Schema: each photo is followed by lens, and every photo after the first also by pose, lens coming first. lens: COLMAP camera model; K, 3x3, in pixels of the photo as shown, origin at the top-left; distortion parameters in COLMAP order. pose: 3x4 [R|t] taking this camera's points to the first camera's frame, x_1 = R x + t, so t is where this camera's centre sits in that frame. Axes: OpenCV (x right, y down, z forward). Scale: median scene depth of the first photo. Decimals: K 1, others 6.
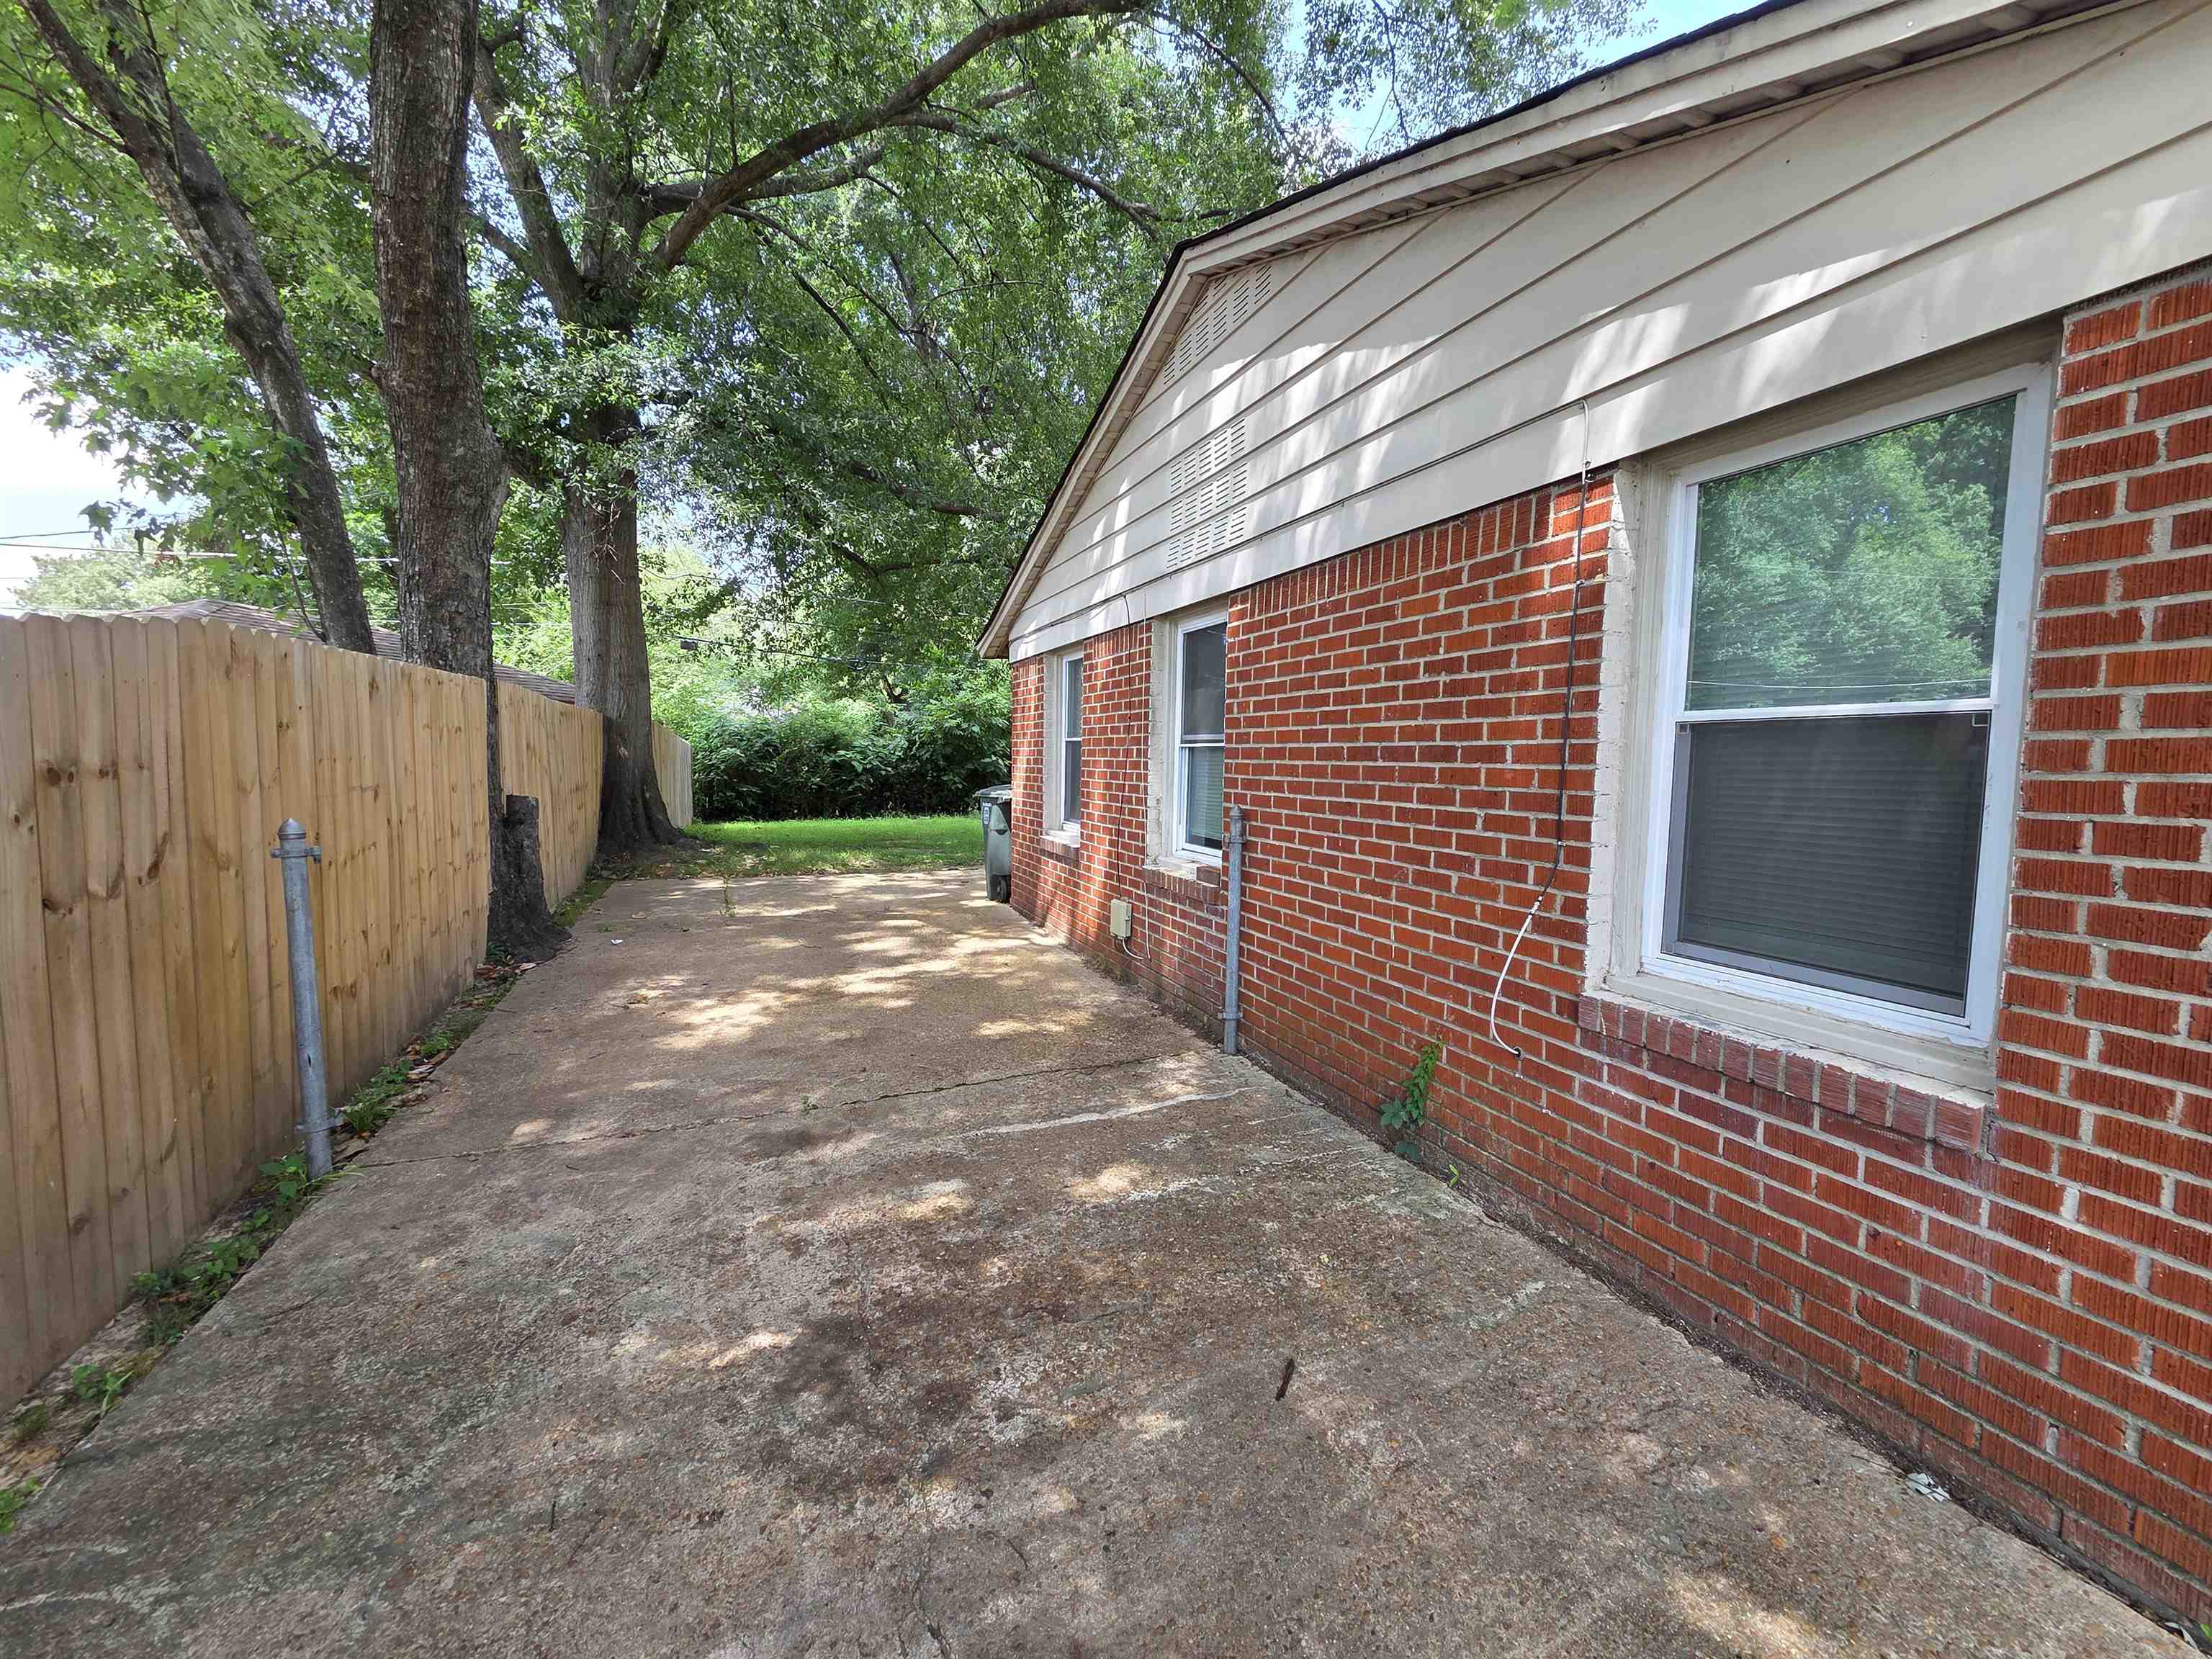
lens RADIAL K [[892.6, 0, 1121.5], [0, 892.6, 824.7], [0, 0, 1]] dist [-0.006370, -0.000407]
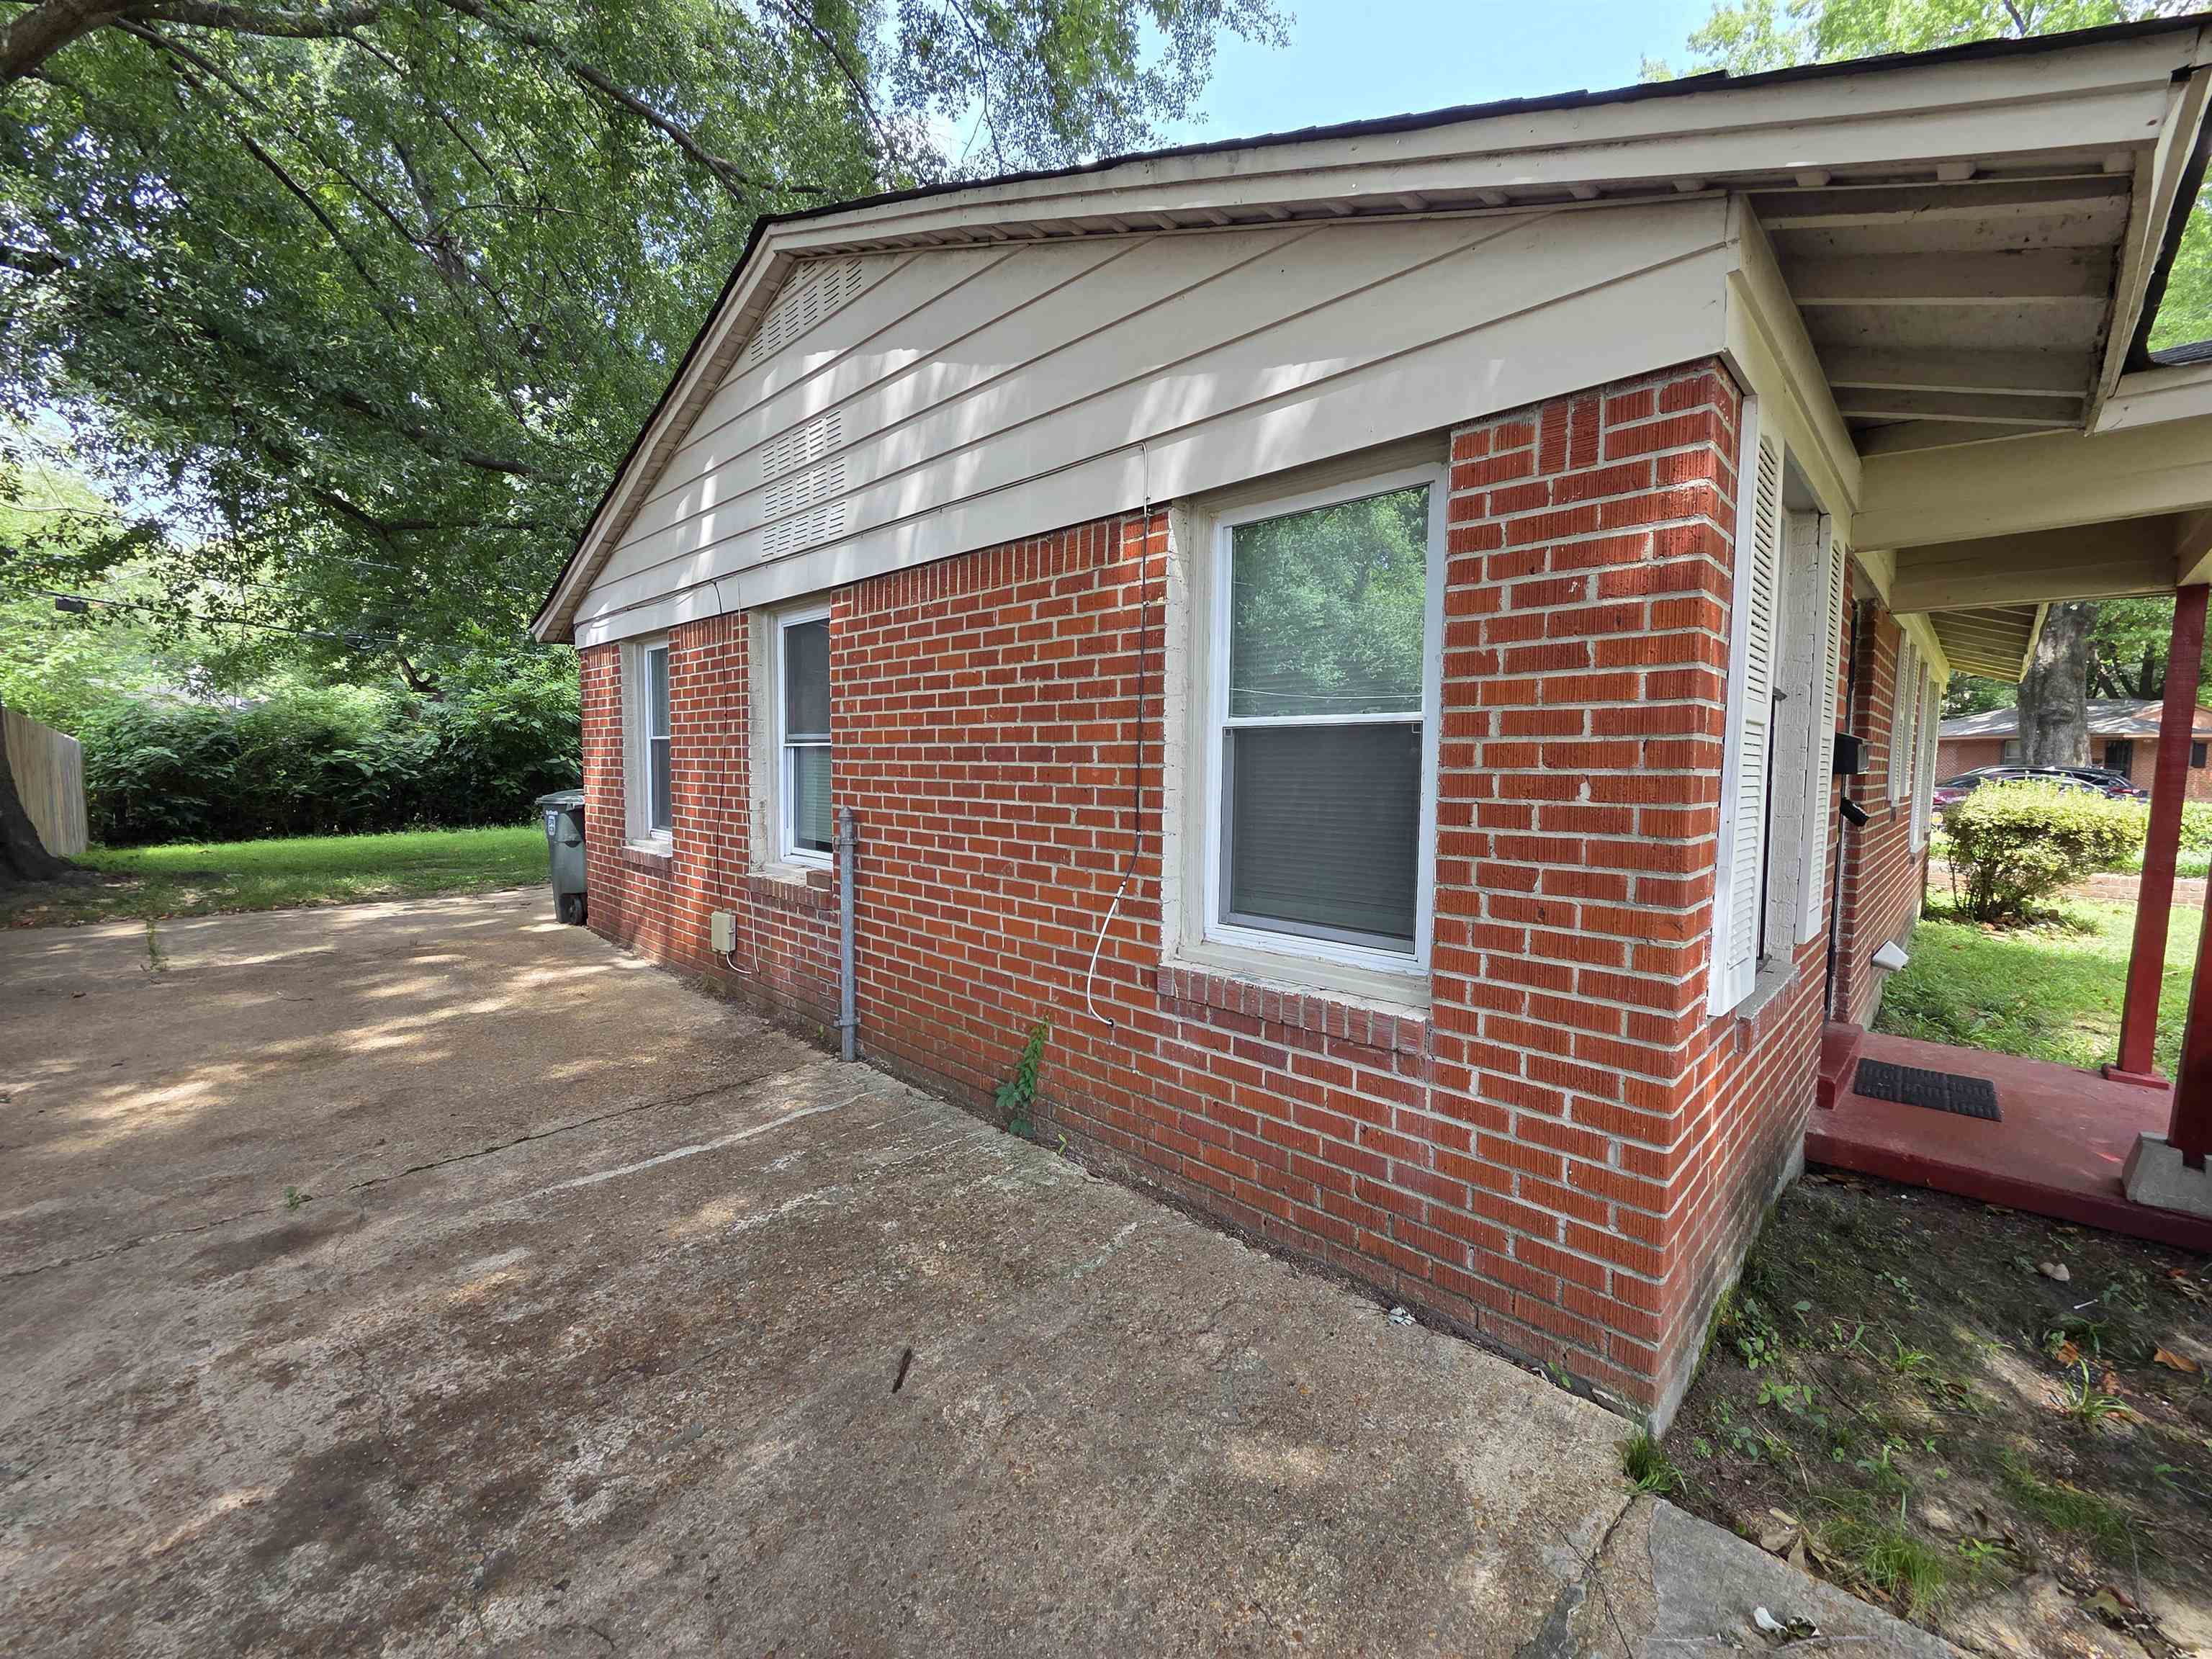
lens RADIAL K [[892.6, 0, 1118.6], [0, 892.6, 824.1], [0, 0, 1]] dist [-0.006370, -0.000407]
pose [[0.915537, -0.033894, 0.400804, 0.013743], [0.033534, 0.999406, 0.007916, -0.000348], [-0.400834, 0.006193, 0.916130, -0.020085]]
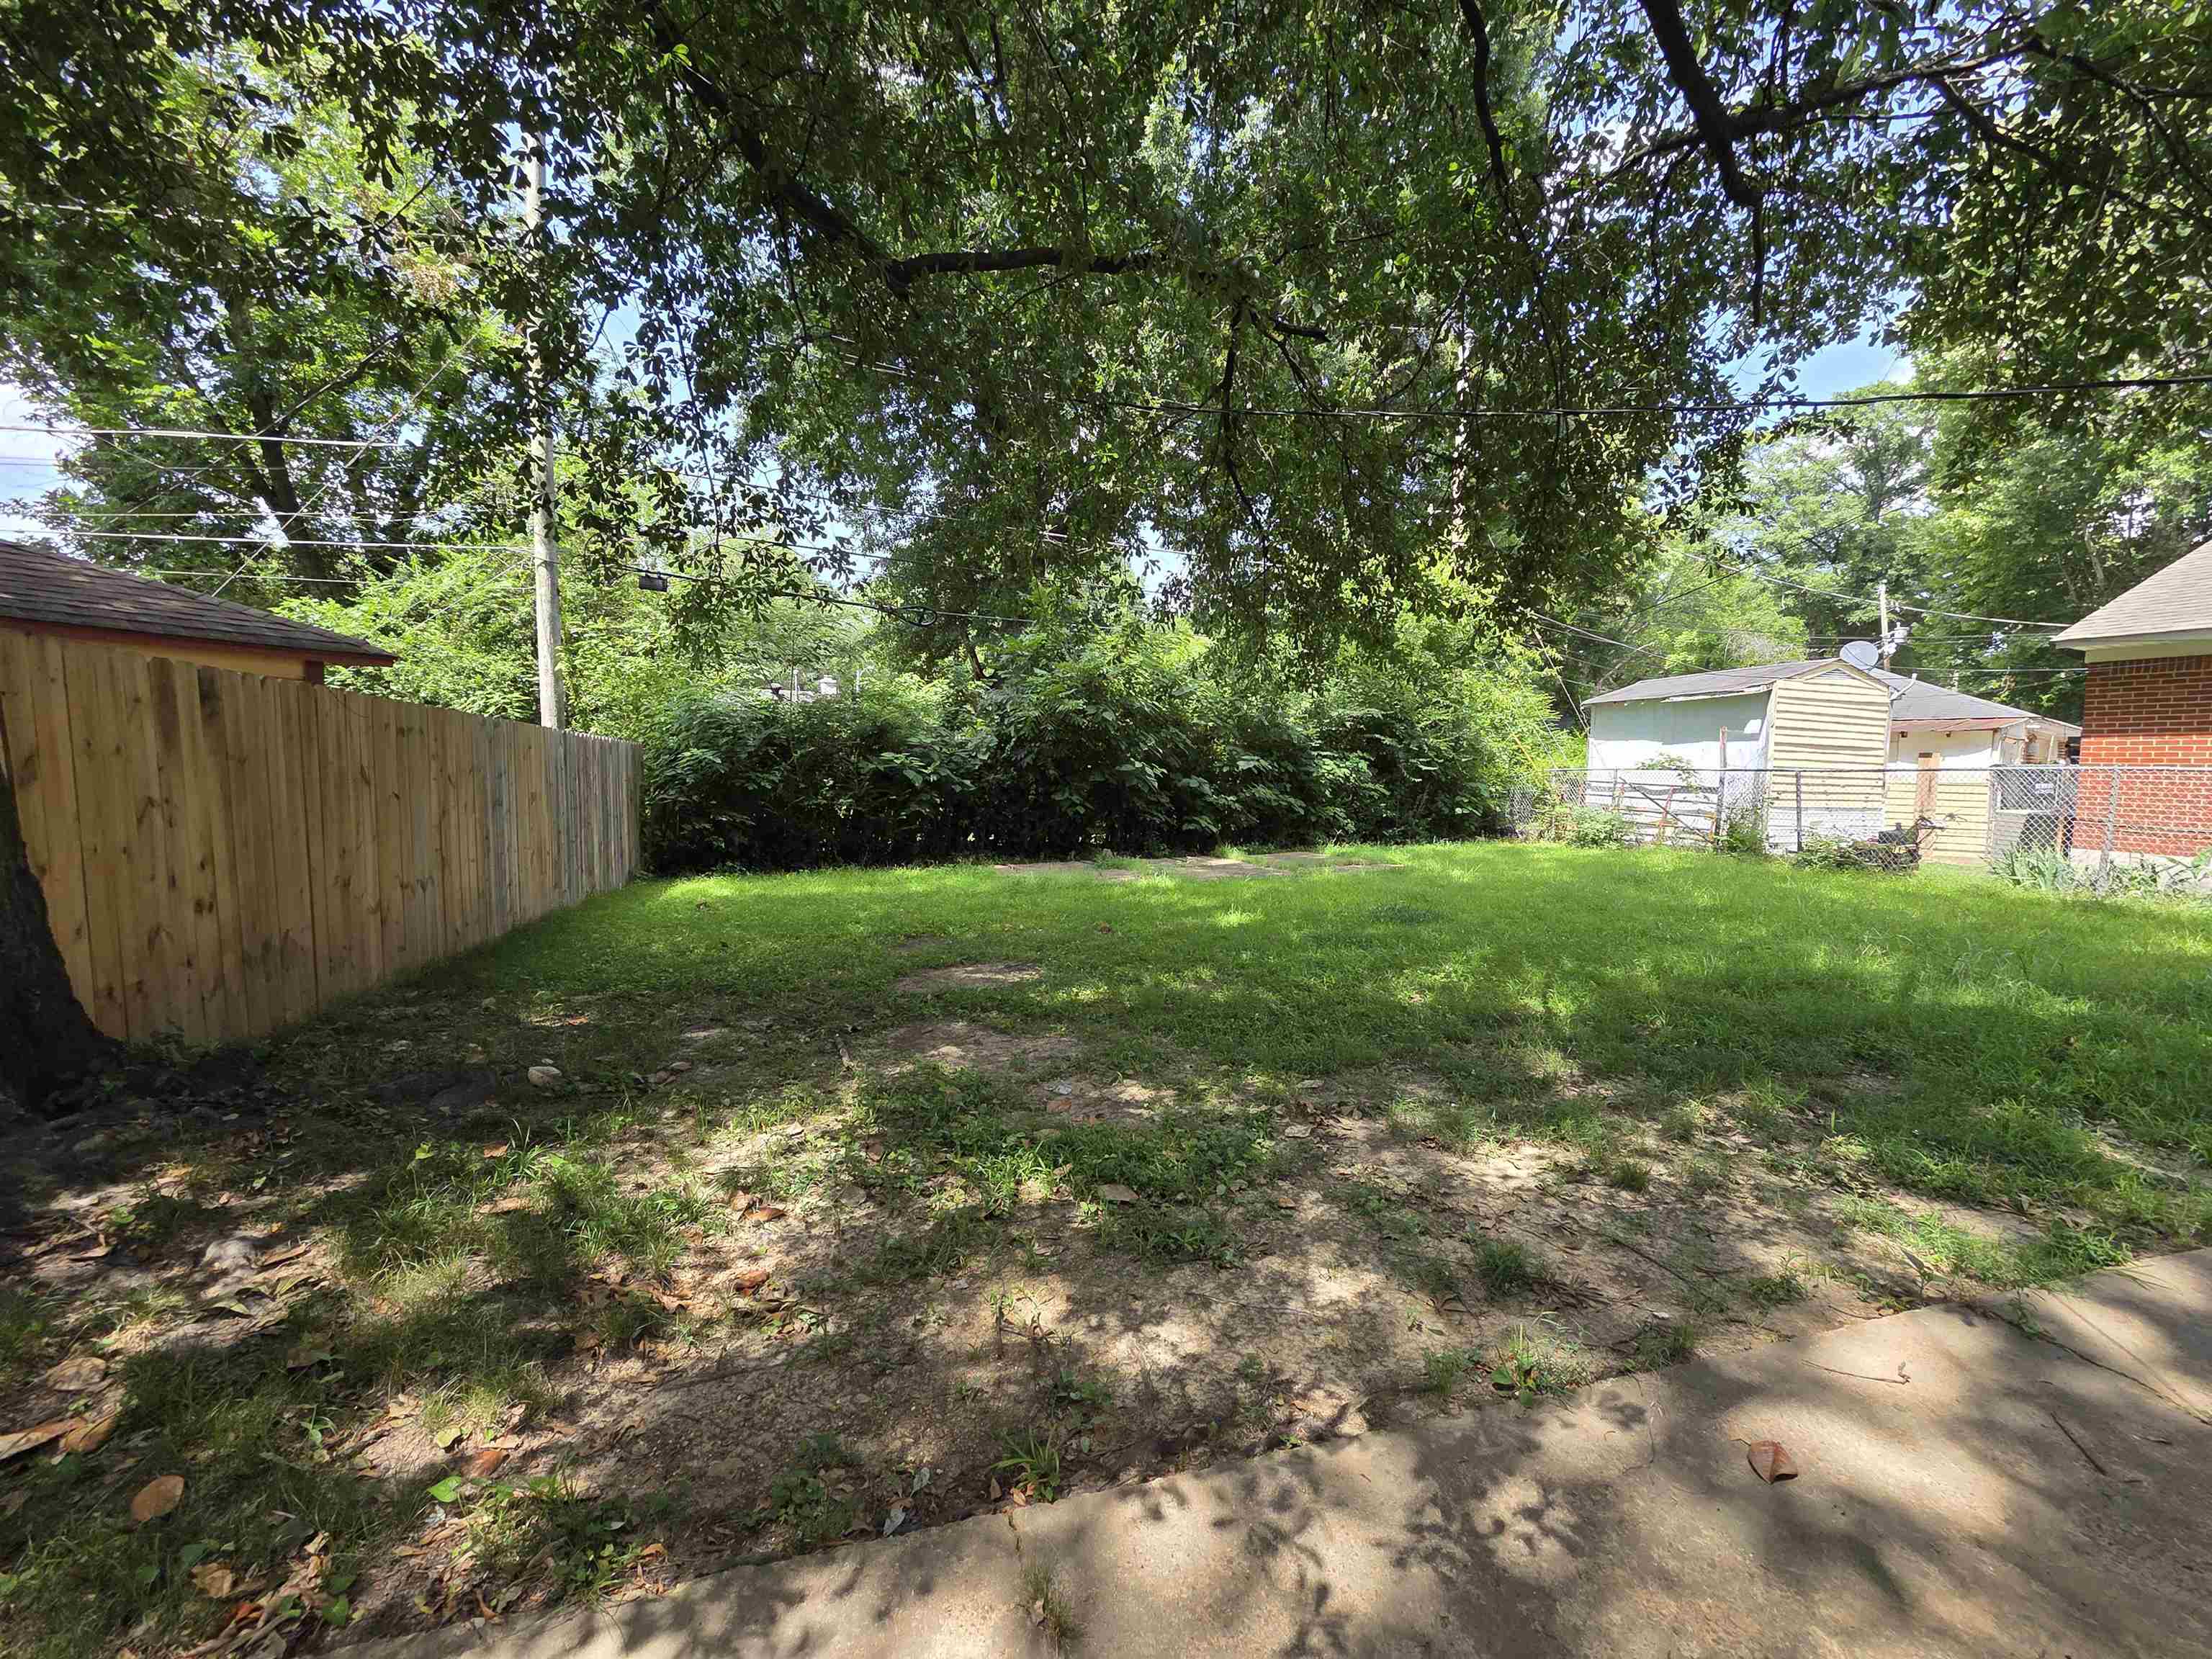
lens RADIAL K [[892.6, 0, 1111.3], [0, 892.6, 837.5], [0, 0, 1]] dist [-0.006370, -0.000407]
pose [[0.992873, 0.008603, -0.118863, -0.686491], [-0.007176, 0.999897, 0.012425, -0.250924], [0.118957, -0.011483, 0.992833, 3.082500]]
